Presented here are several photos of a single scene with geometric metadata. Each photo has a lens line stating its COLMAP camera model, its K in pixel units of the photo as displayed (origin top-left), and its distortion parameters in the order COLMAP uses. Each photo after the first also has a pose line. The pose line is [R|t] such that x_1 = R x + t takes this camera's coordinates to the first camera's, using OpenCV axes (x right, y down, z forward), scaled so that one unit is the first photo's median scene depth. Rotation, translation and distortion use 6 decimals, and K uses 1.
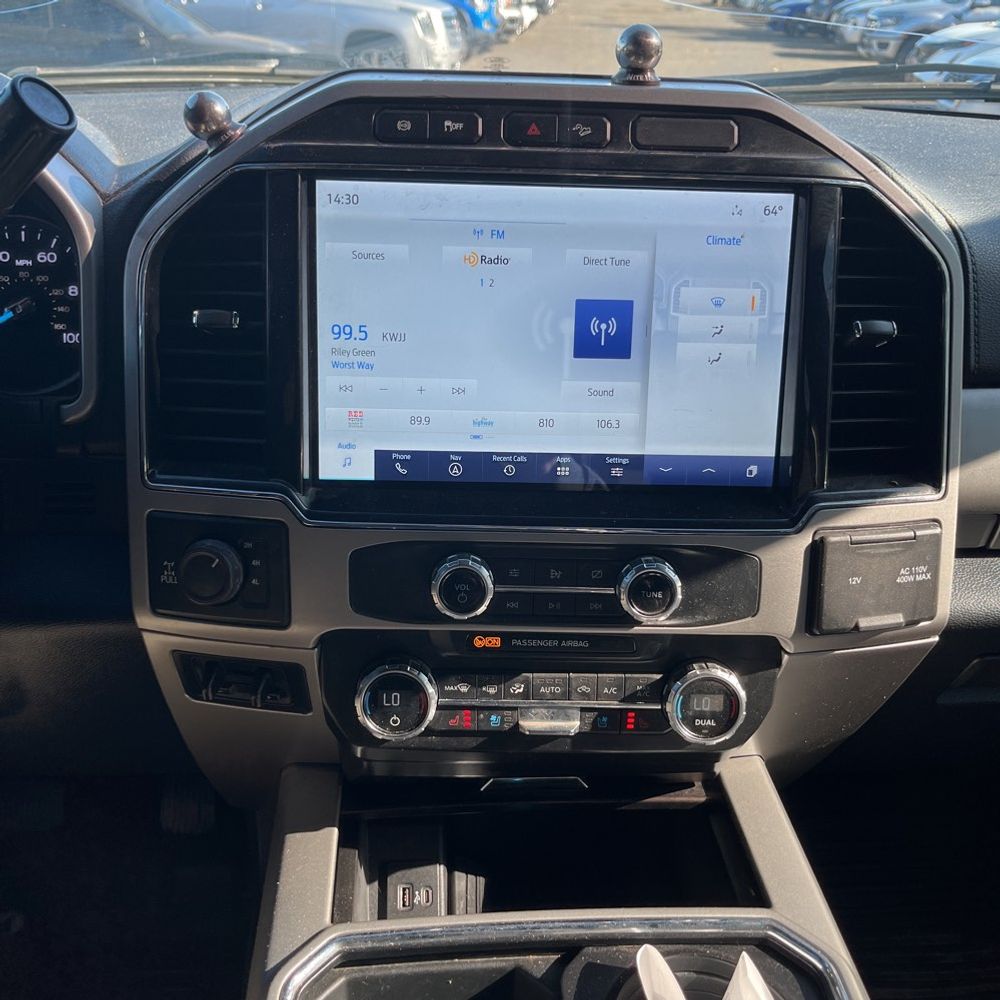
lens RADIAL K [[1041.4, 0, 474.7], [0, 1041.4, 477.0], [0, 0, 1]] dist [0.016584, 0.000000]
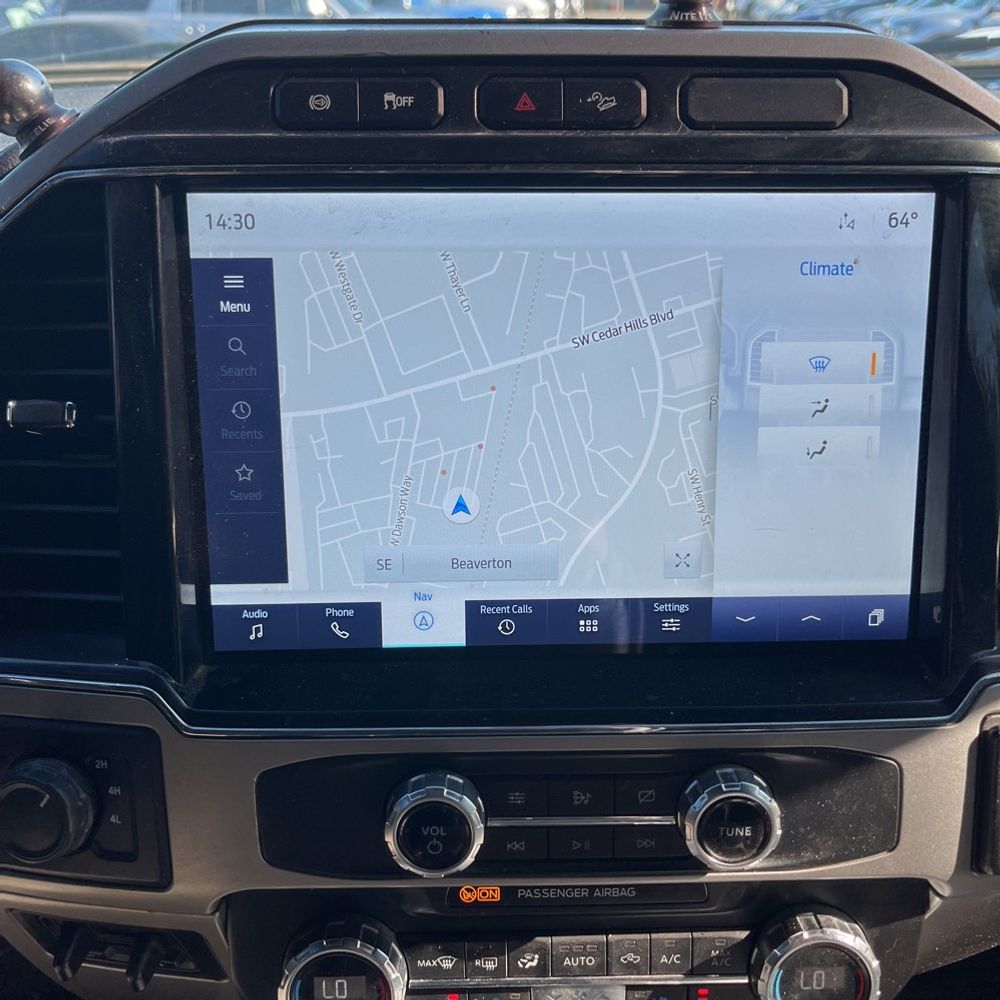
lens RADIAL K [[1041.4, 0, 501.7], [0, 1041.4, 498.1], [0, 0, 1]] dist [0.016584, 0.000000]
pose [[0.999564, -0.029539, -0.000314, 0.034128], [0.029539, 0.999563, -0.000878, -0.090577], [0.000340, 0.000869, 1.000000, 0.356422]]
